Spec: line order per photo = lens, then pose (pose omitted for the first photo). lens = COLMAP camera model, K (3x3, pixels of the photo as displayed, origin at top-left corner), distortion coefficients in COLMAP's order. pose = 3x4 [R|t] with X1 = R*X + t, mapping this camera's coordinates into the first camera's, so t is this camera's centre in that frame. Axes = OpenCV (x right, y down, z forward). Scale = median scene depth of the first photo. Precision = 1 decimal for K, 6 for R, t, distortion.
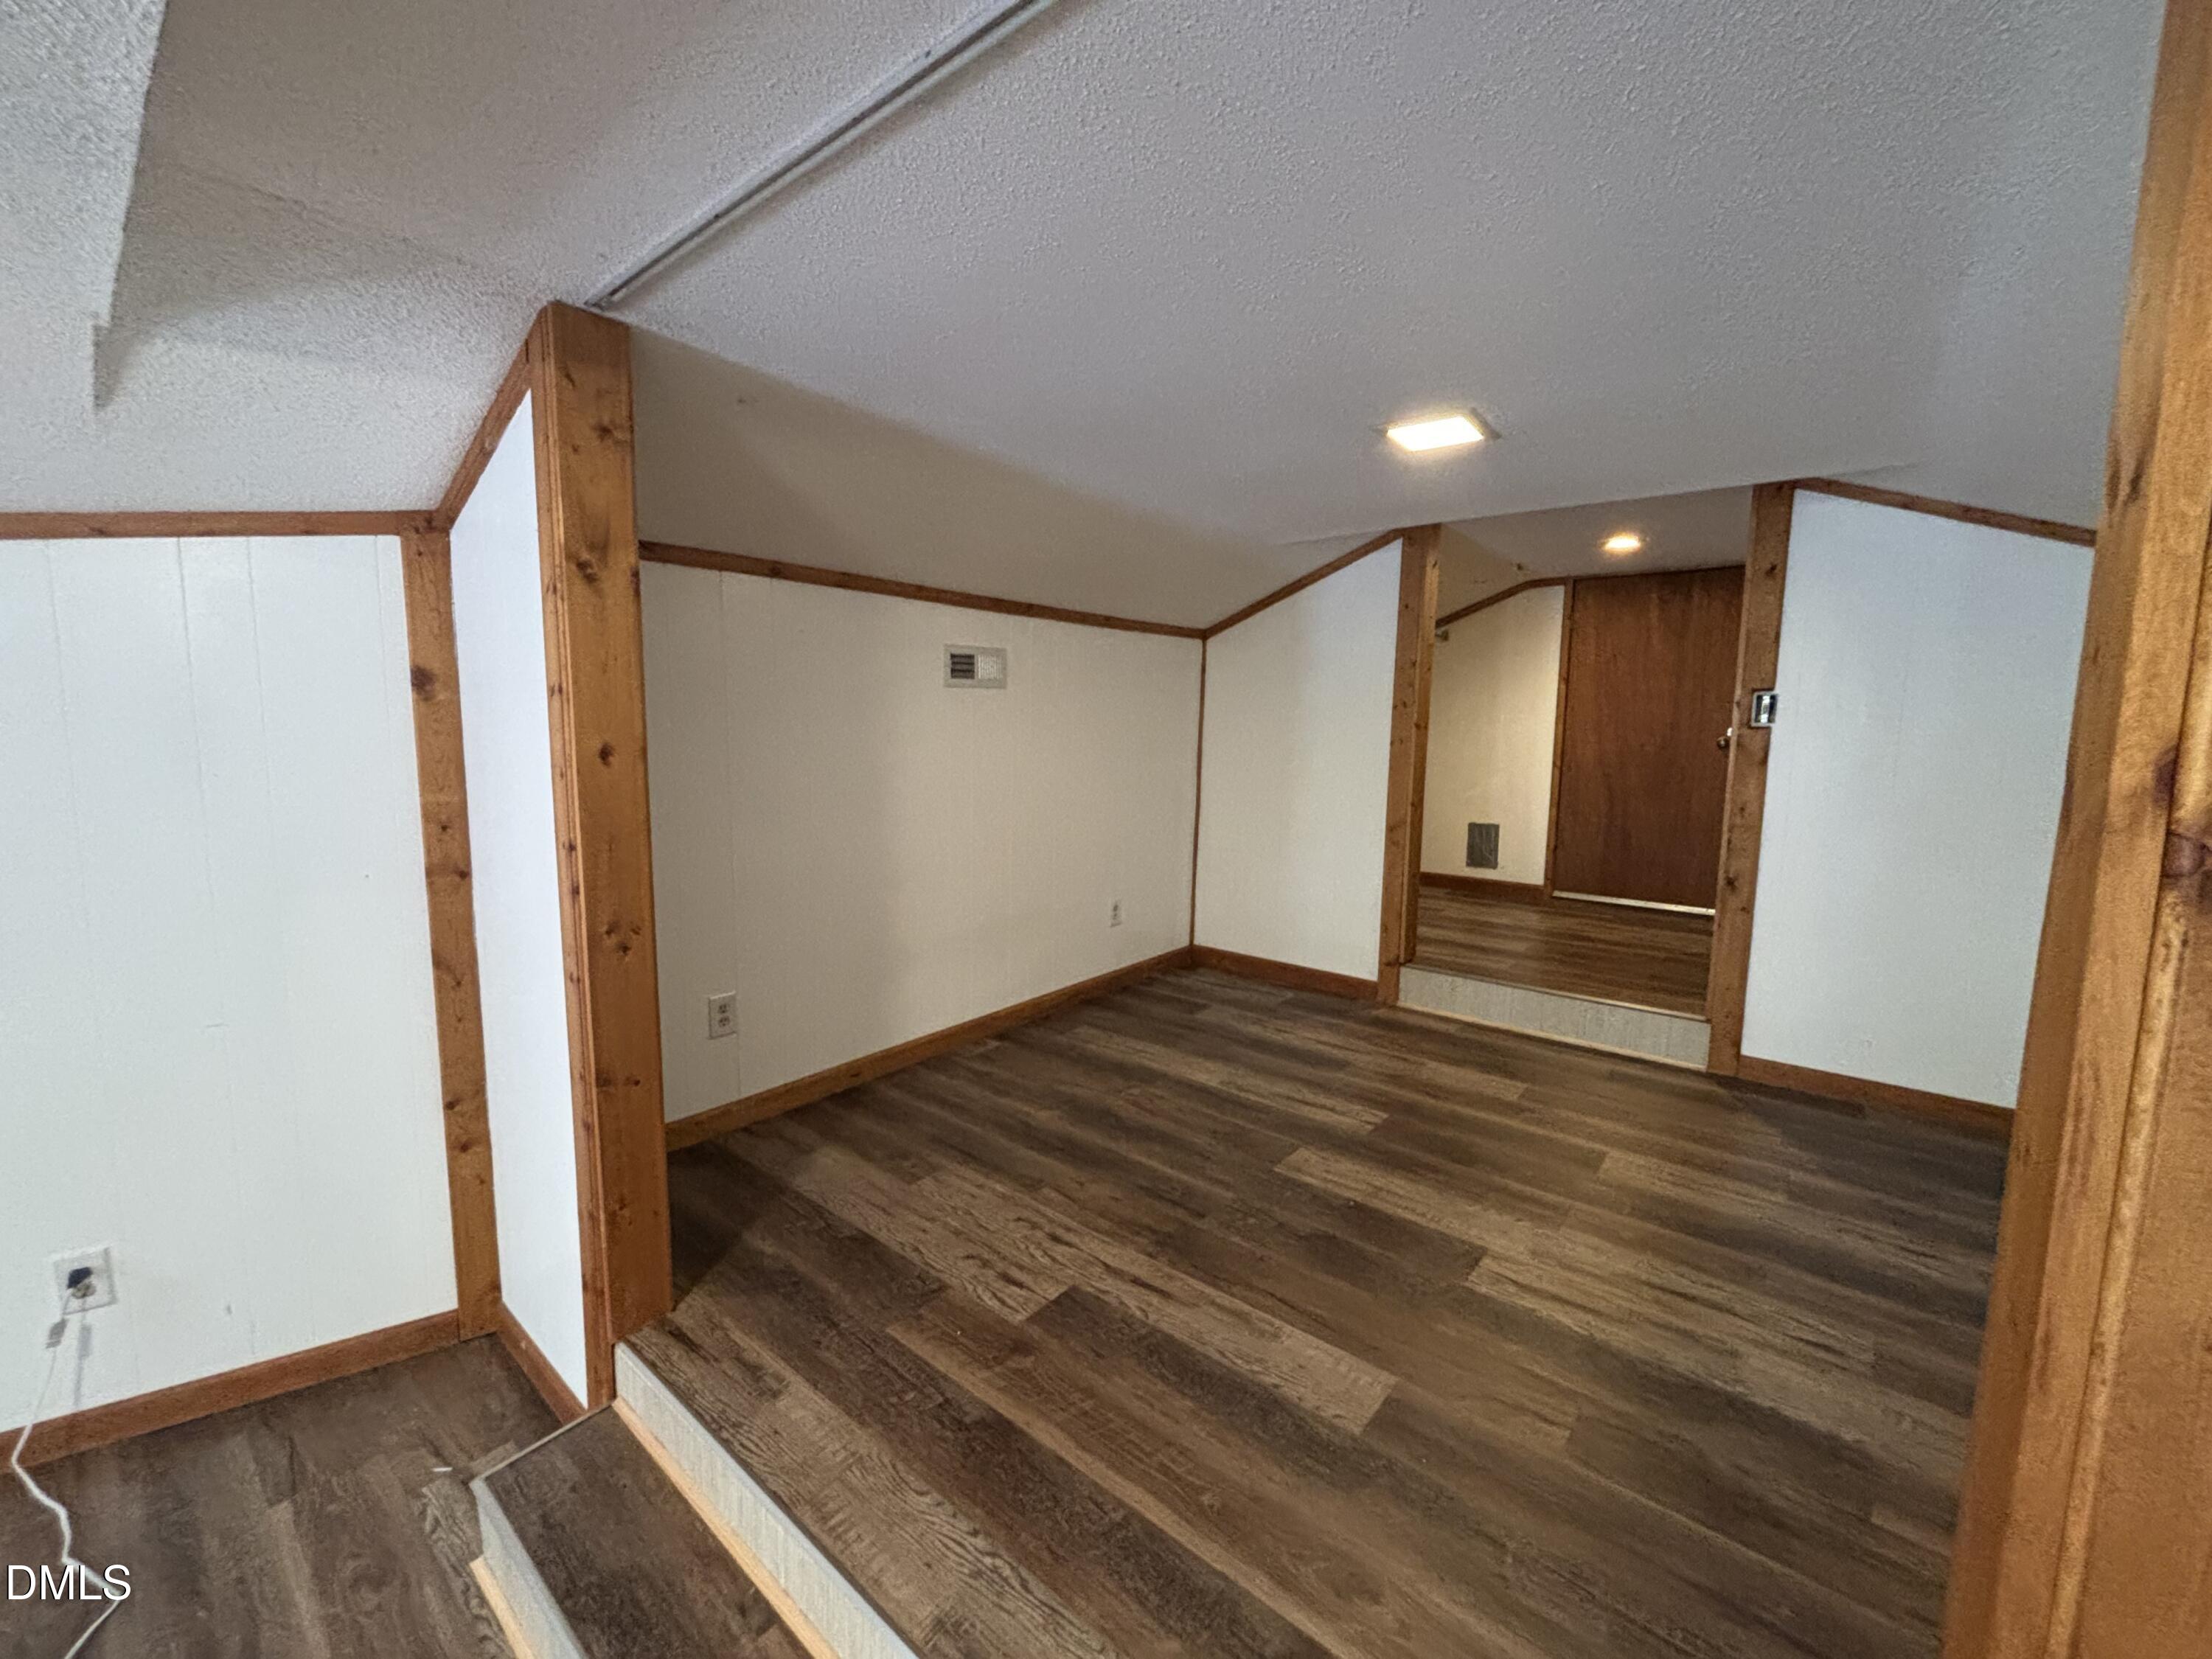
lens RADIAL K [[893.8, 0, 1106.0], [0, 893.8, 829.5], [0, 0, 1]] dist [-0.000245, -0.000084]
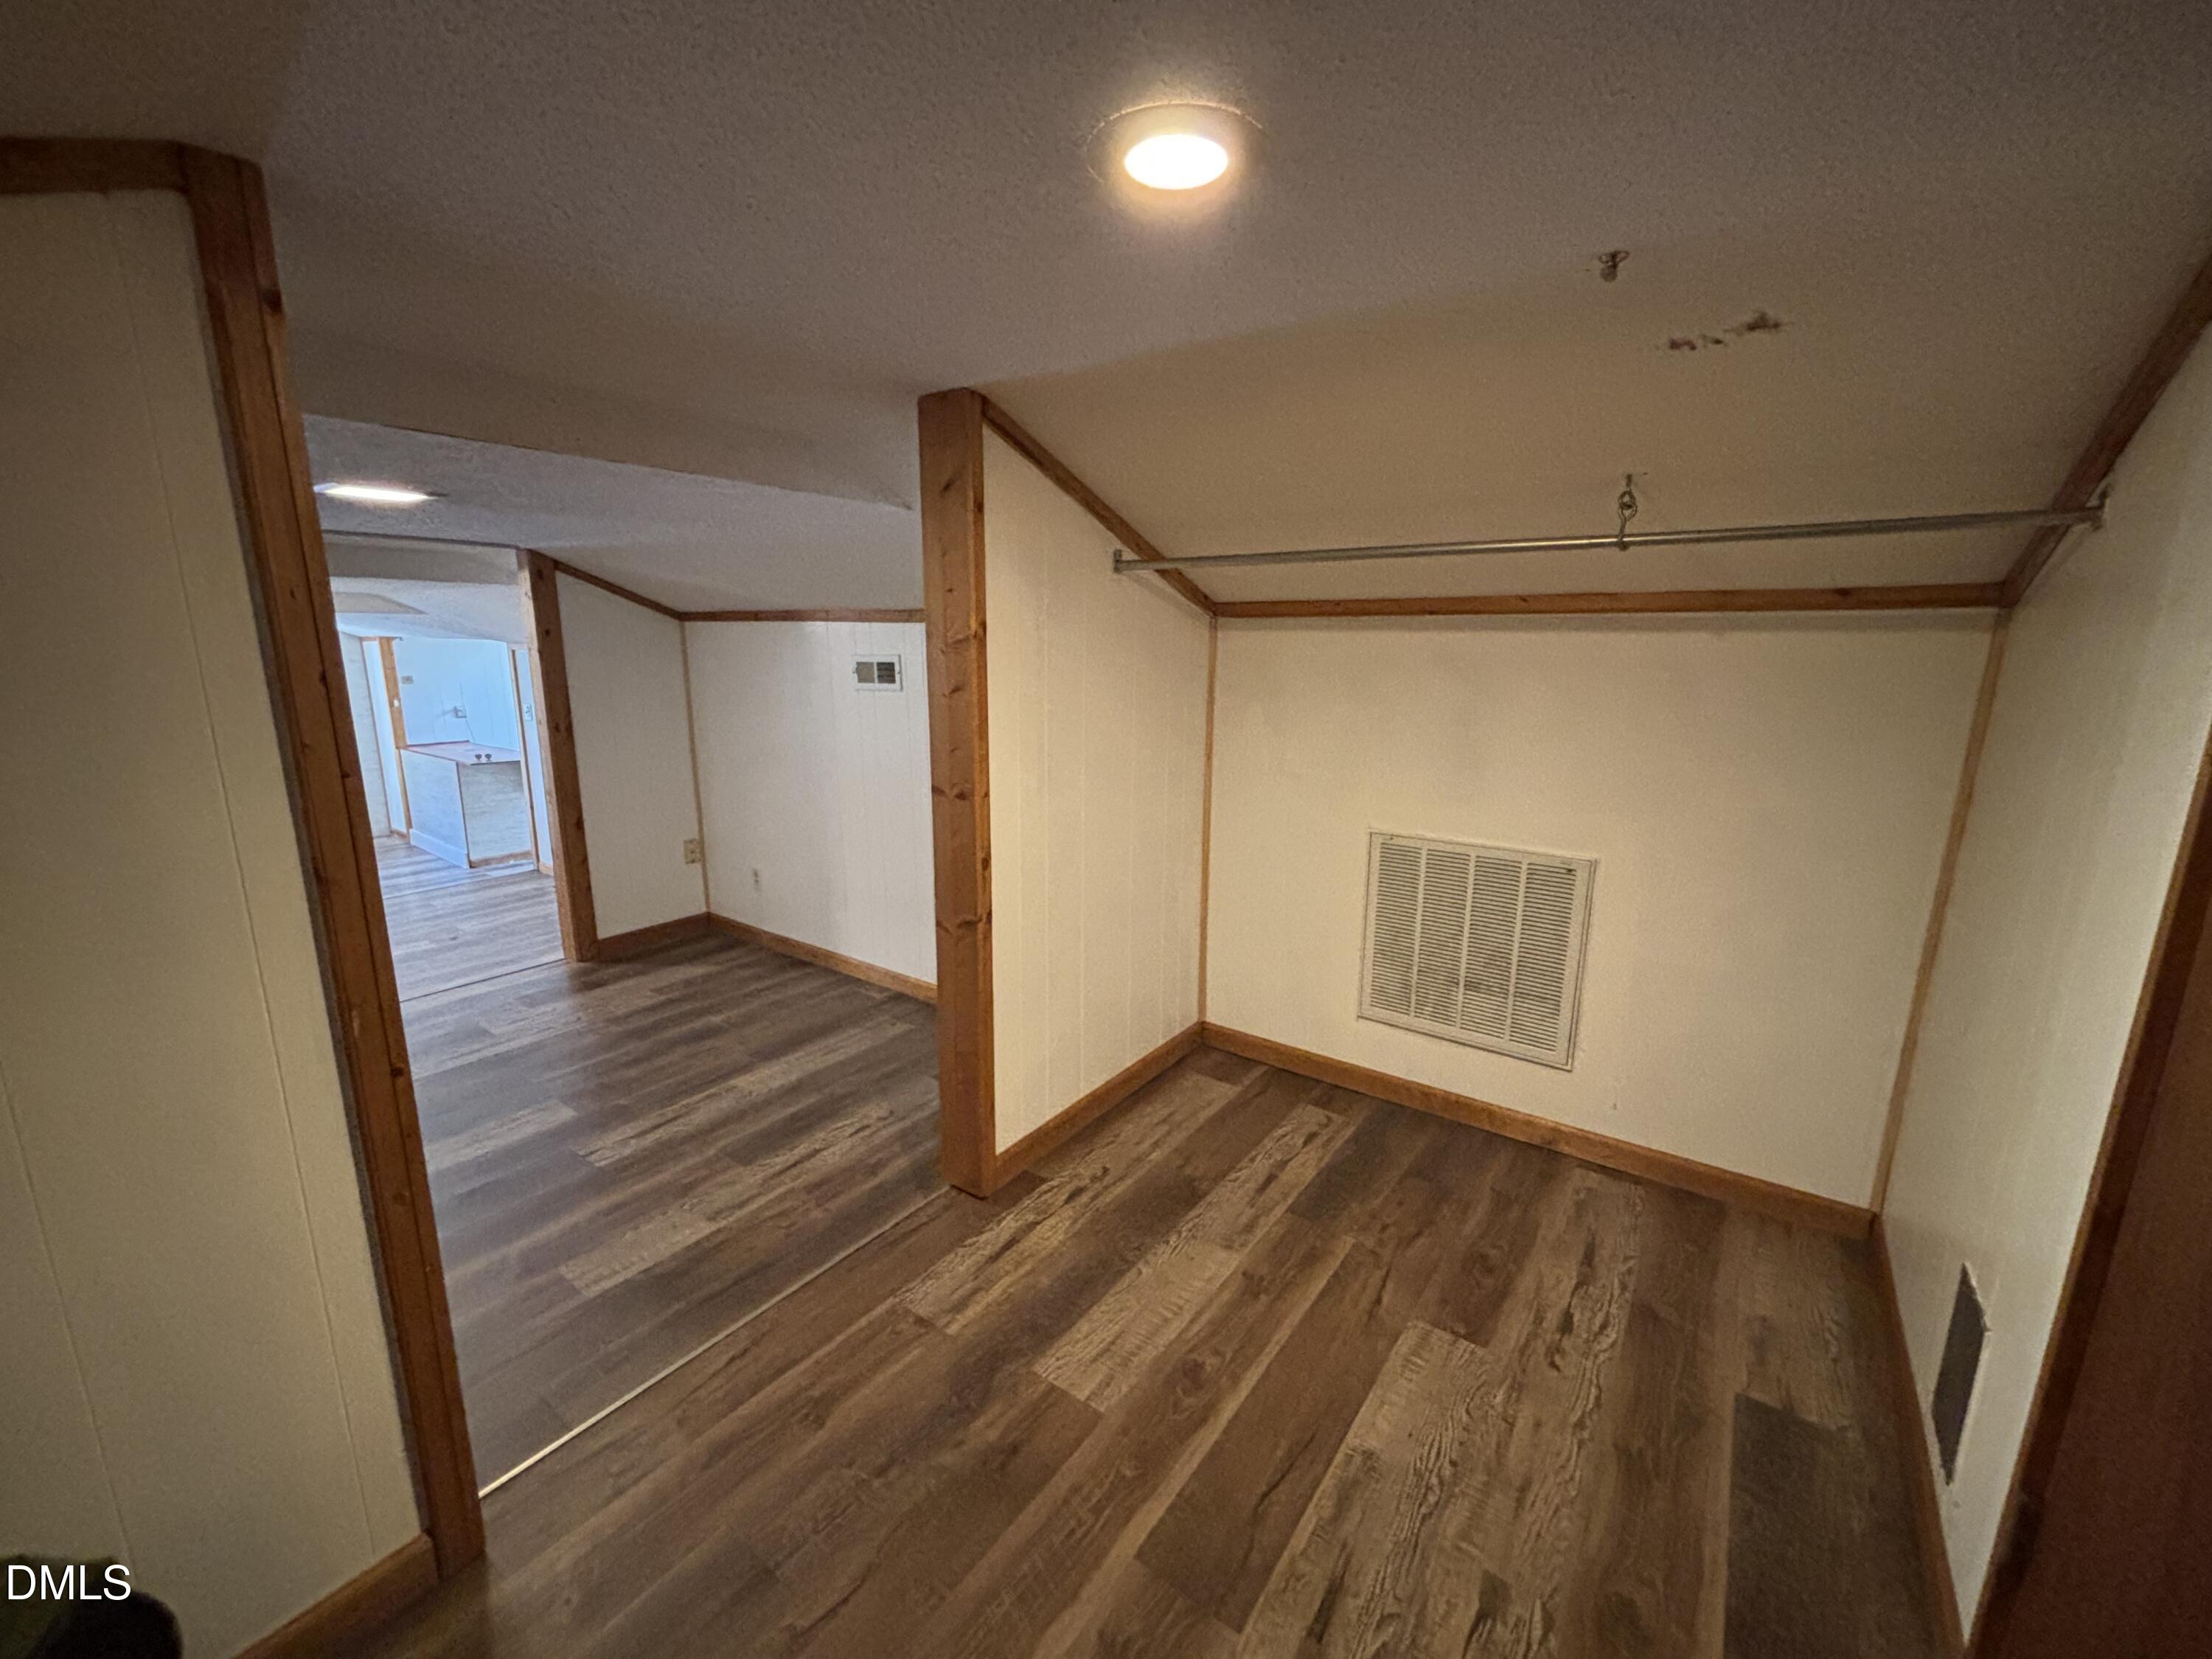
lens RADIAL K [[888.9, 0, 1106.0], [0, 888.9, 829.5], [0, 0, 1]] dist [0.000322, 0.000080]
pose [[0.085707, 0.203310, -0.975356, 1.088049], [-0.154172, 0.969873, 0.188620, -0.260960], [0.984320, 0.134206, 0.114470, 1.237744]]
